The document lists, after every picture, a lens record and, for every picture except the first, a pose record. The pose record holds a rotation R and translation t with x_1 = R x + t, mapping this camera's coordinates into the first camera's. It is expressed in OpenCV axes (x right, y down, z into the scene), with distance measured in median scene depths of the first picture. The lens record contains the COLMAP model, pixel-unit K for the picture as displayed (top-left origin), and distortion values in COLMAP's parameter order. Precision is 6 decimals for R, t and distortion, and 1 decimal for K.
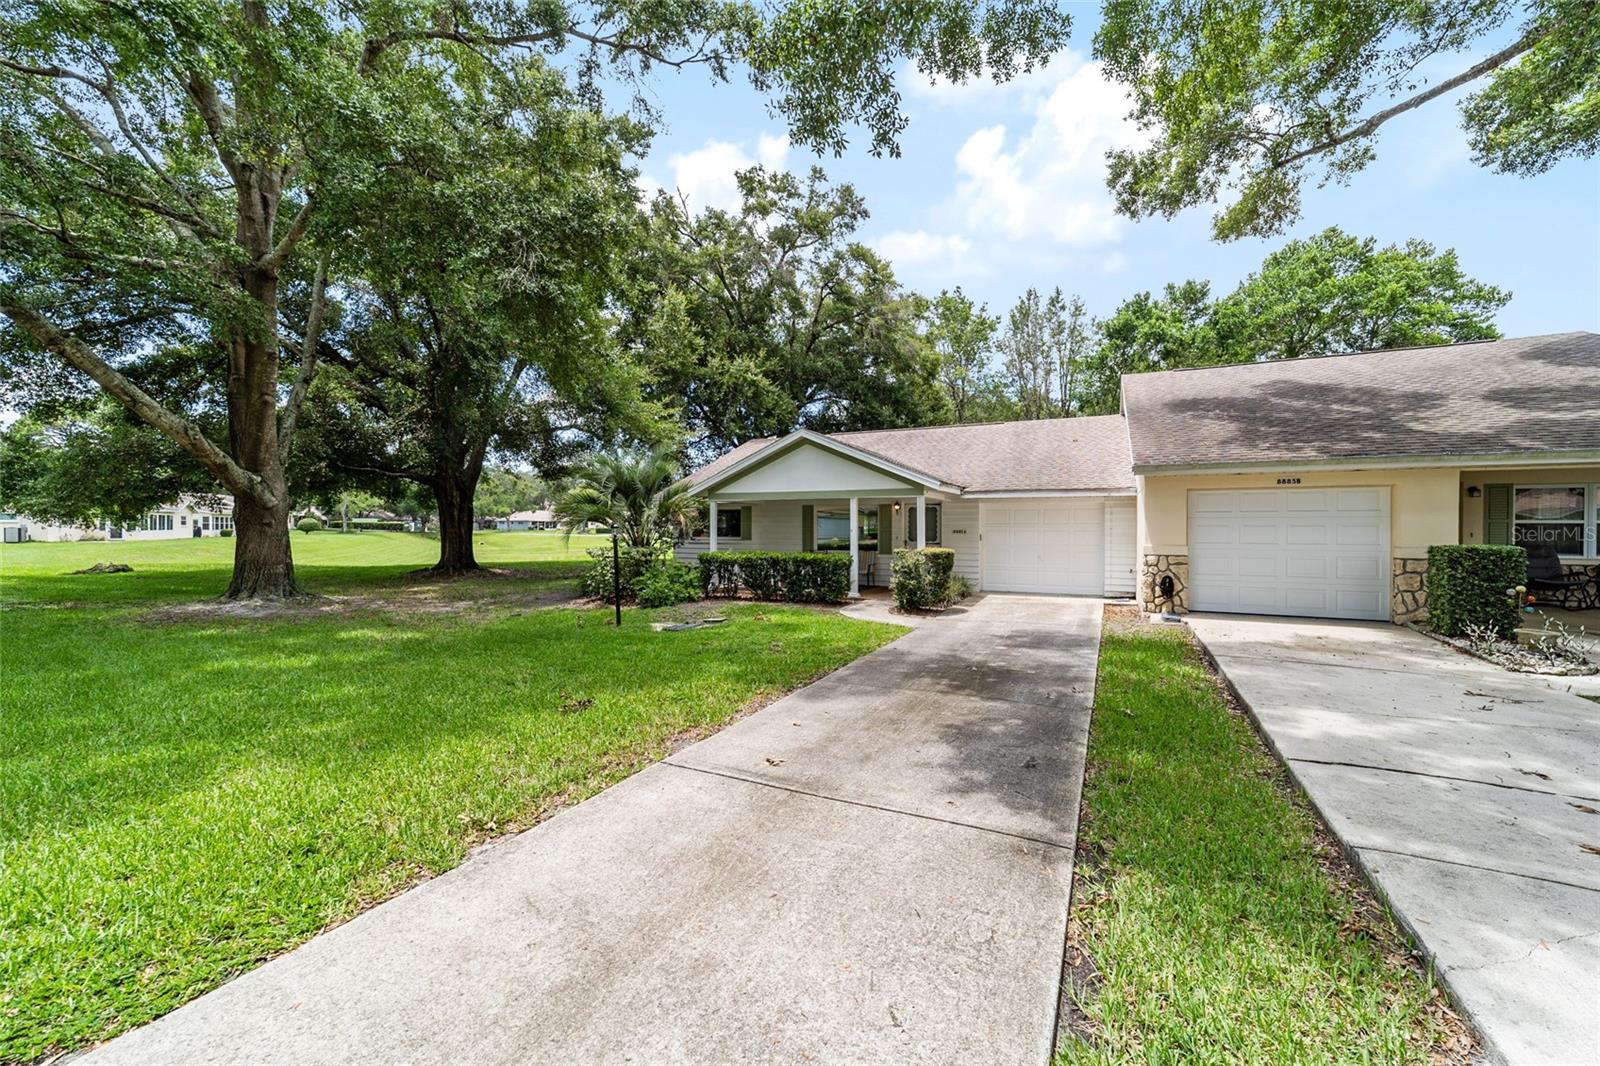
lens RADIAL K [[634.6, 0, 797.3], [0, 634.6, 536.5], [0, 0, 1]] dist [-0.019500, 0.010504]
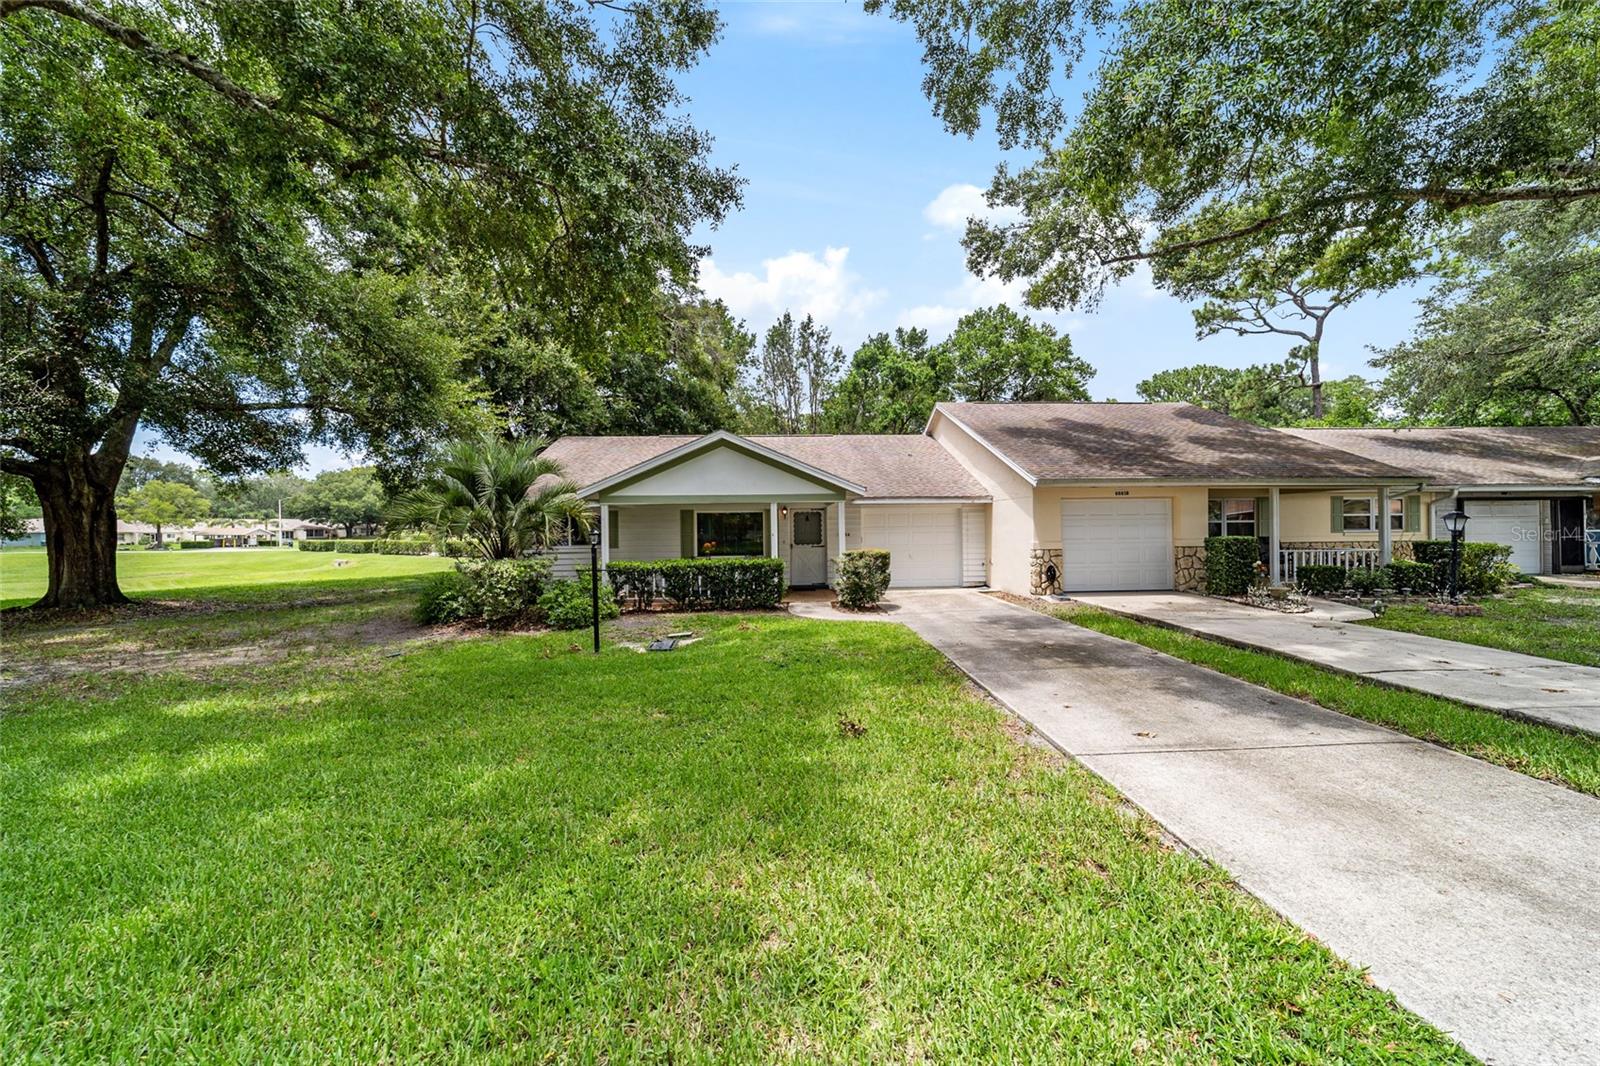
lens RADIAL K [[634.6, 0, 797.3], [0, 634.6, 536.5], [0, 0, 1]] dist [-0.019500, 0.010504]
pose [[0.866114, -0.016051, 0.499589, -0.371514], [0.021554, 0.999754, -0.005247, -0.000650], [-0.499382, 0.015313, 0.866247, 0.111550]]
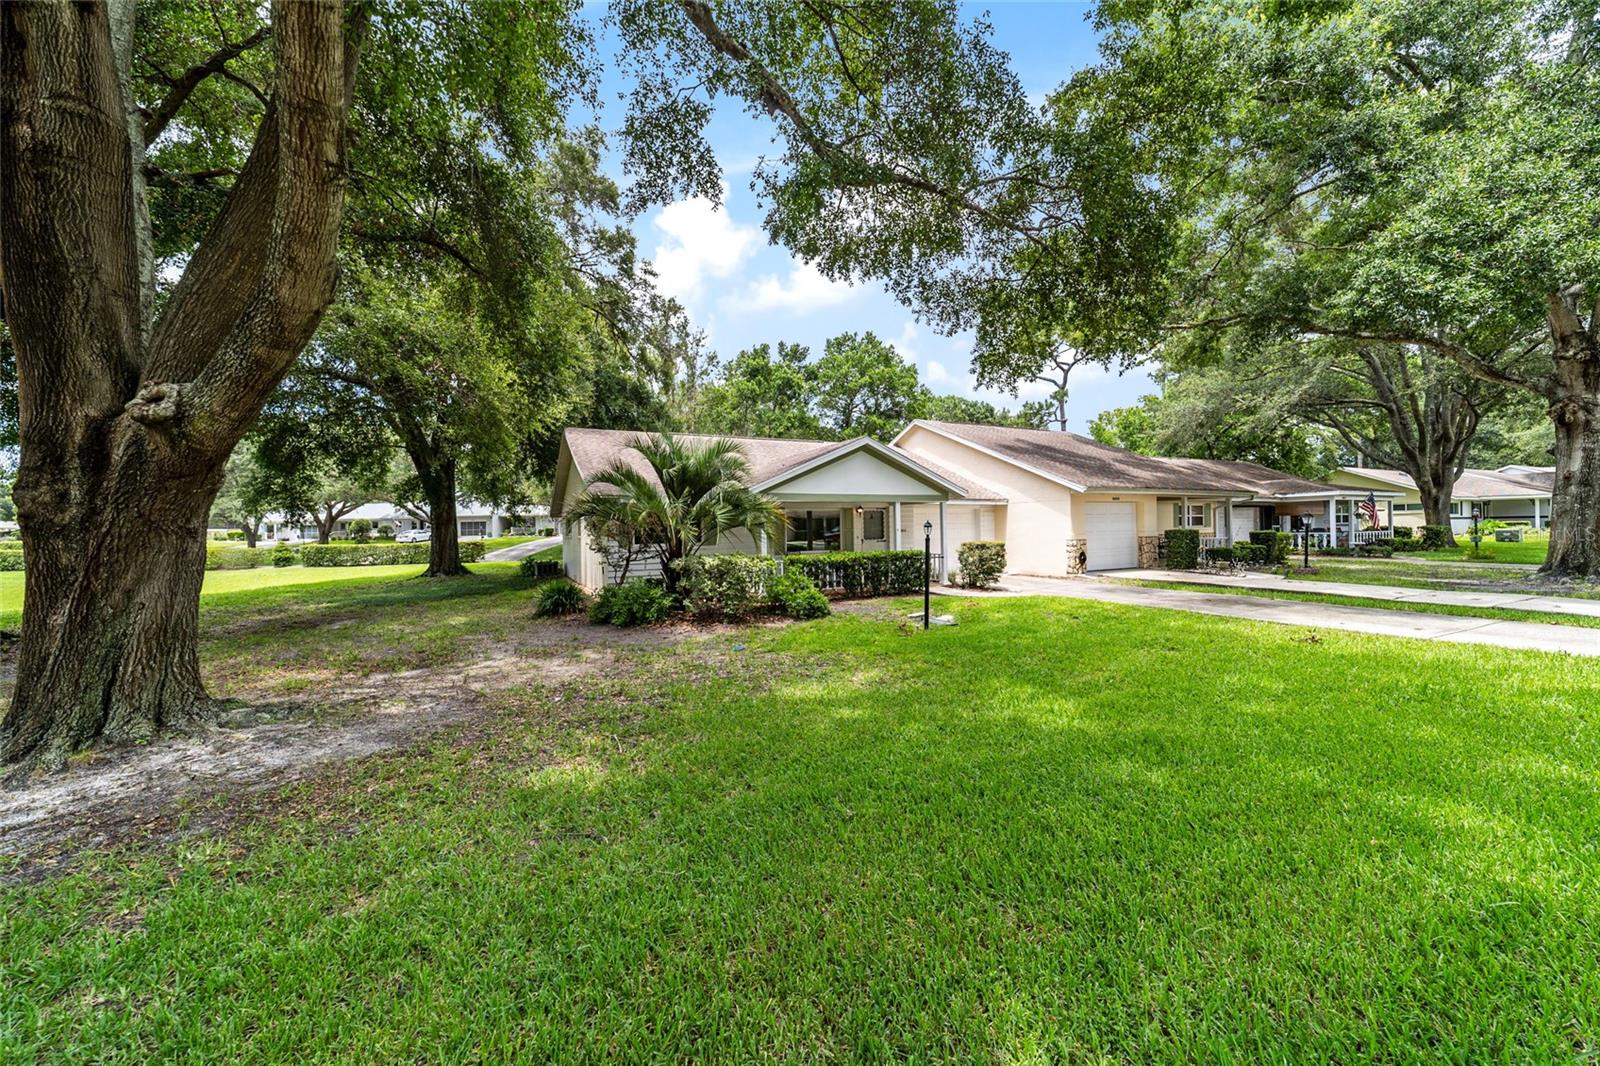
lens RADIAL K [[646.7, 0, 795.8], [0, 646.7, 522.8], [0, 0, 1]] dist [-0.001452, -0.000040]
pose [[0.565417, -0.004055, 0.824795, -0.968294], [0.033618, 0.999270, -0.018133, -0.007978], [-0.824120, 0.037981, 0.565140, 0.471668]]
